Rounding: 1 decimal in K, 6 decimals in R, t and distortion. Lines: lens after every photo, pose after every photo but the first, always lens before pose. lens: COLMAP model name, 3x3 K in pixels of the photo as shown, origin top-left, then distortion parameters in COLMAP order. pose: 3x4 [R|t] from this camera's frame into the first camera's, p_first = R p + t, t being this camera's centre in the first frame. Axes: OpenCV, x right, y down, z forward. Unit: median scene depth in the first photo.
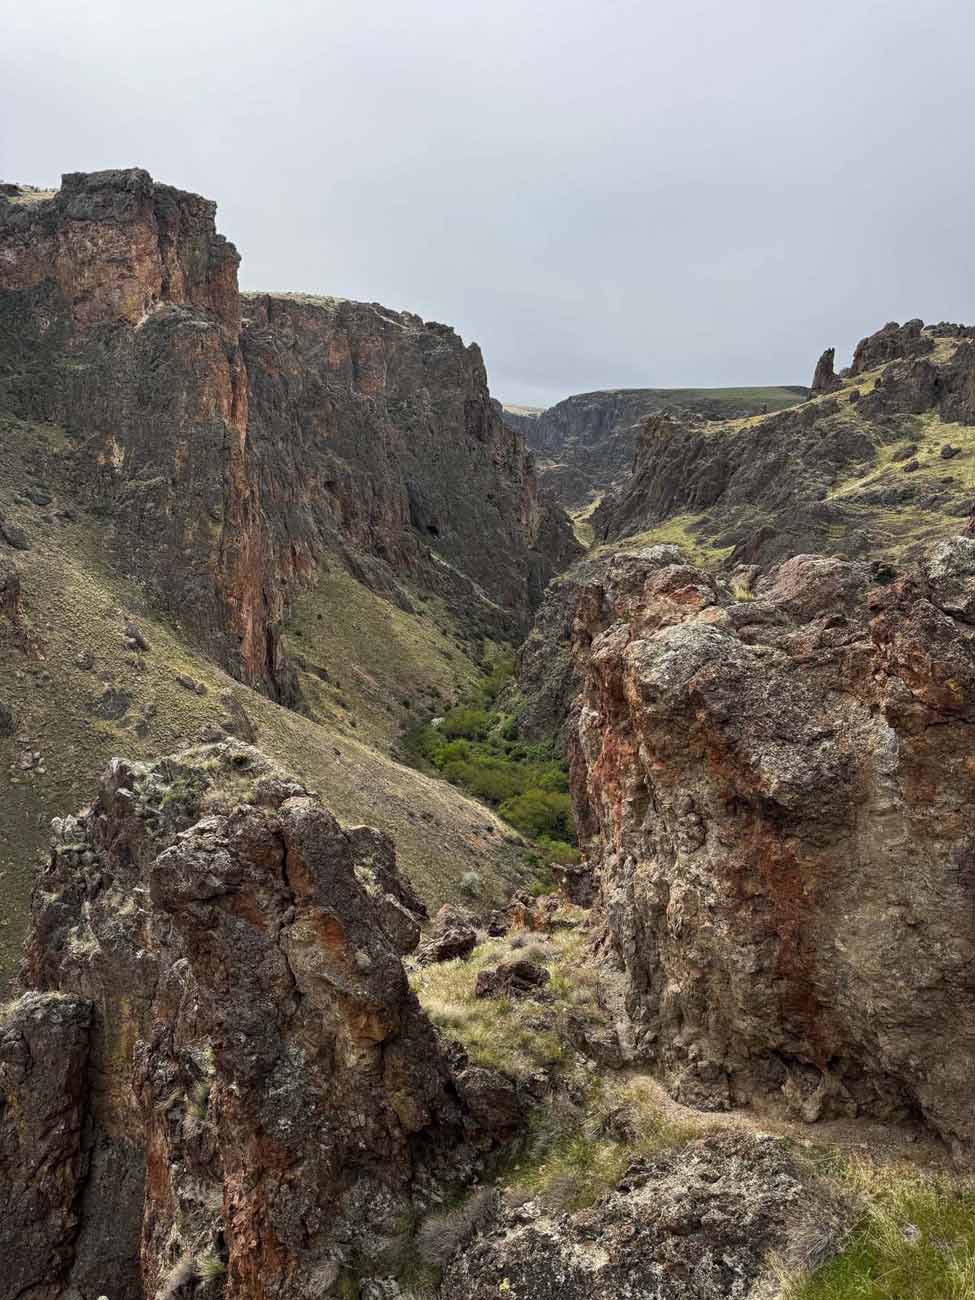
lens RADIAL K [[901.8, 0, 483.8], [0, 901.8, 659.5], [0, 0, 1]] dist [0.052359, -0.070455]
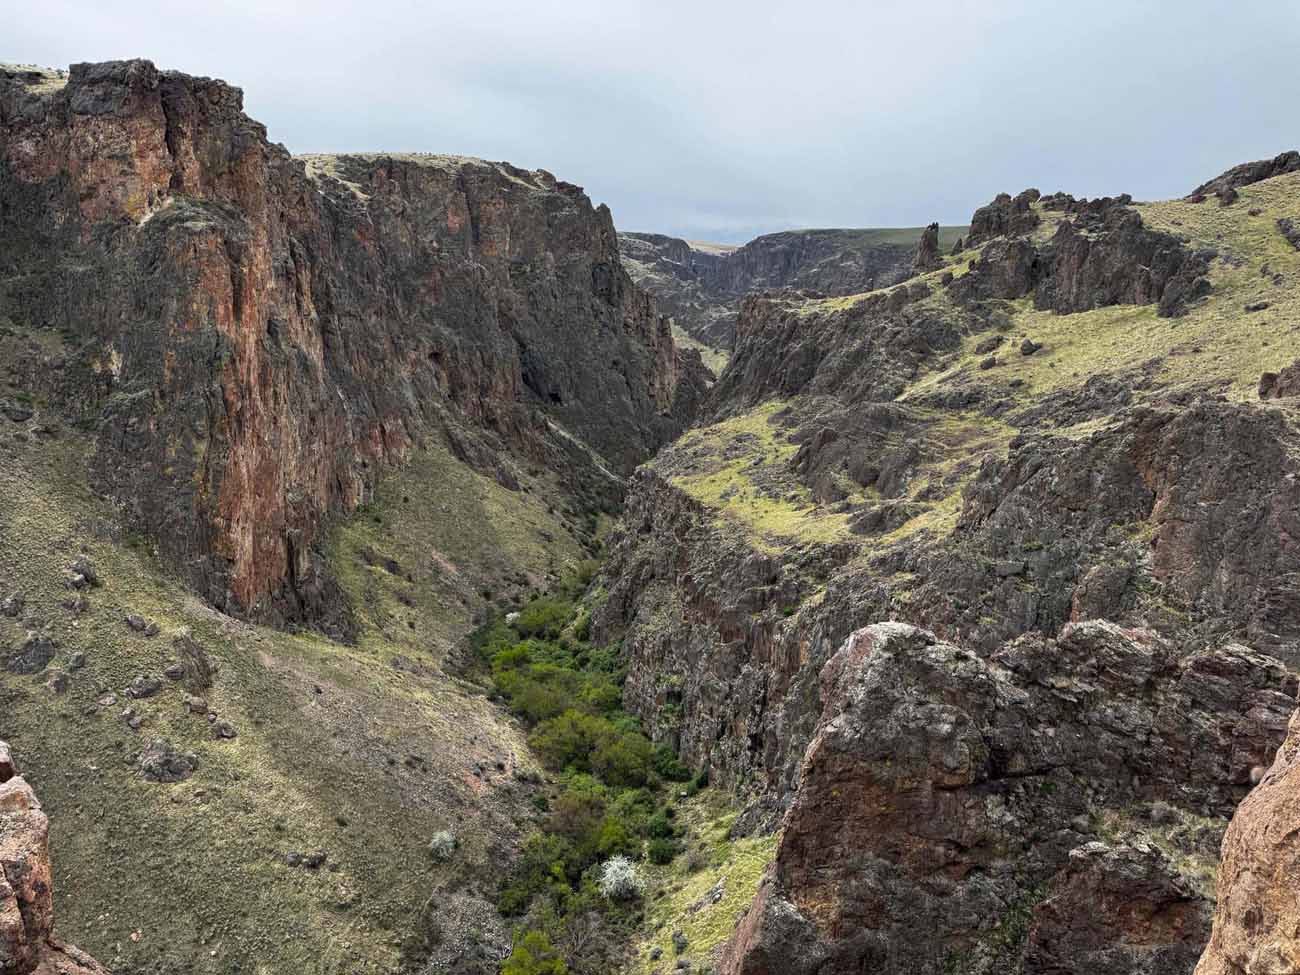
lens RADIAL K [[901.8, 0, 663.2], [0, 901.8, 494.6], [0, 0, 1]] dist [0.052359, -0.070455]
pose [[0.999363, 0.006103, -0.035162, 0.184197], [-0.005949, 0.999972, 0.004487, -0.085882], [0.035188, -0.004275, 0.999372, 0.065233]]
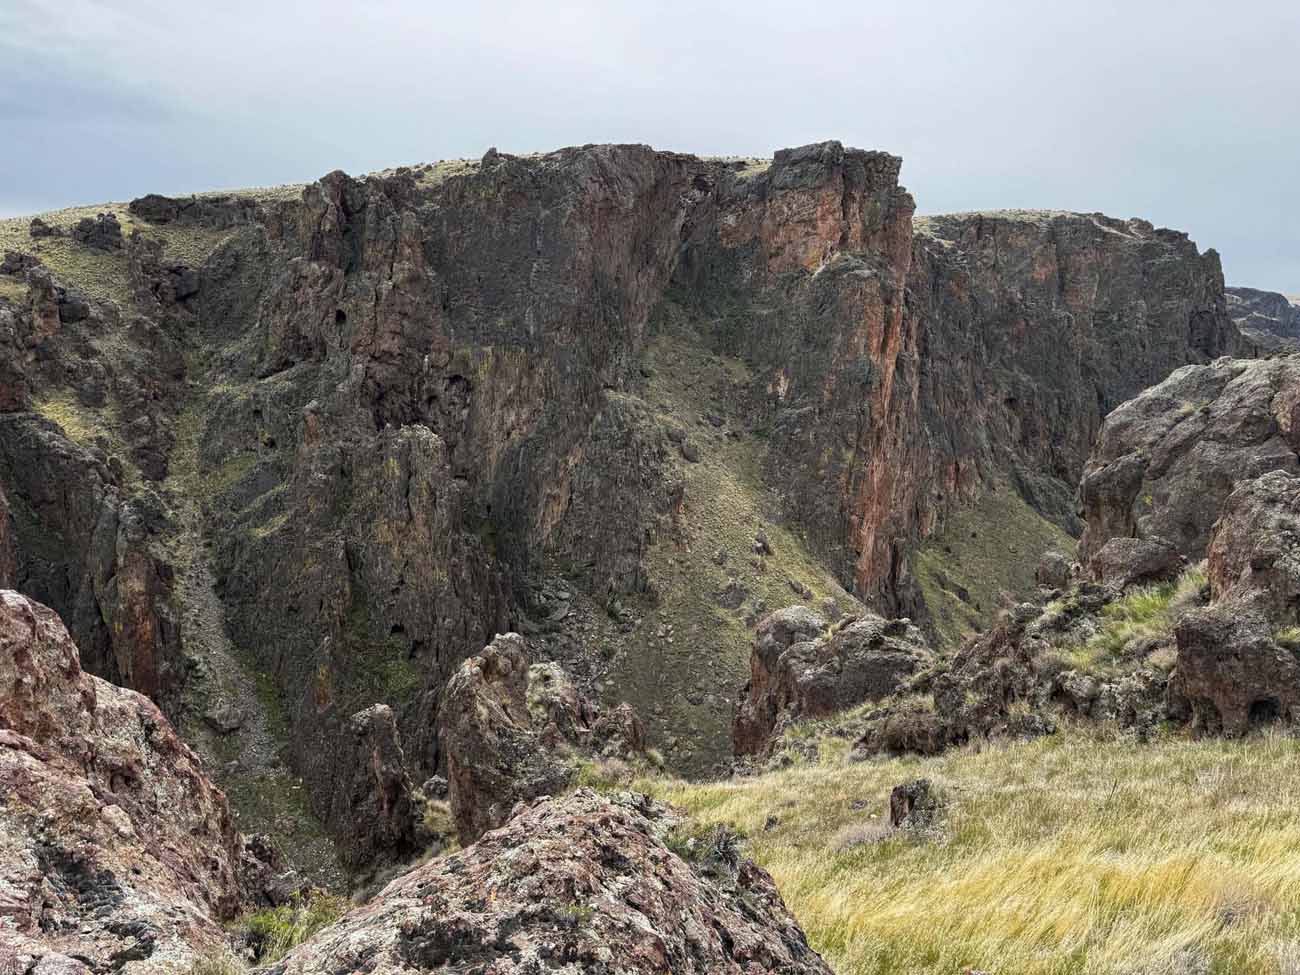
lens RADIAL K [[901.8, 0, 654.3], [0, 901.8, 508.1], [0, 0, 1]] dist [0.052359, -0.070455]
pose [[0.828617, 0.101724, -0.550497, 0.109539], [-0.129418, 0.991523, -0.011582, -0.028386], [0.544652, 0.080841, 0.834757, -0.051673]]
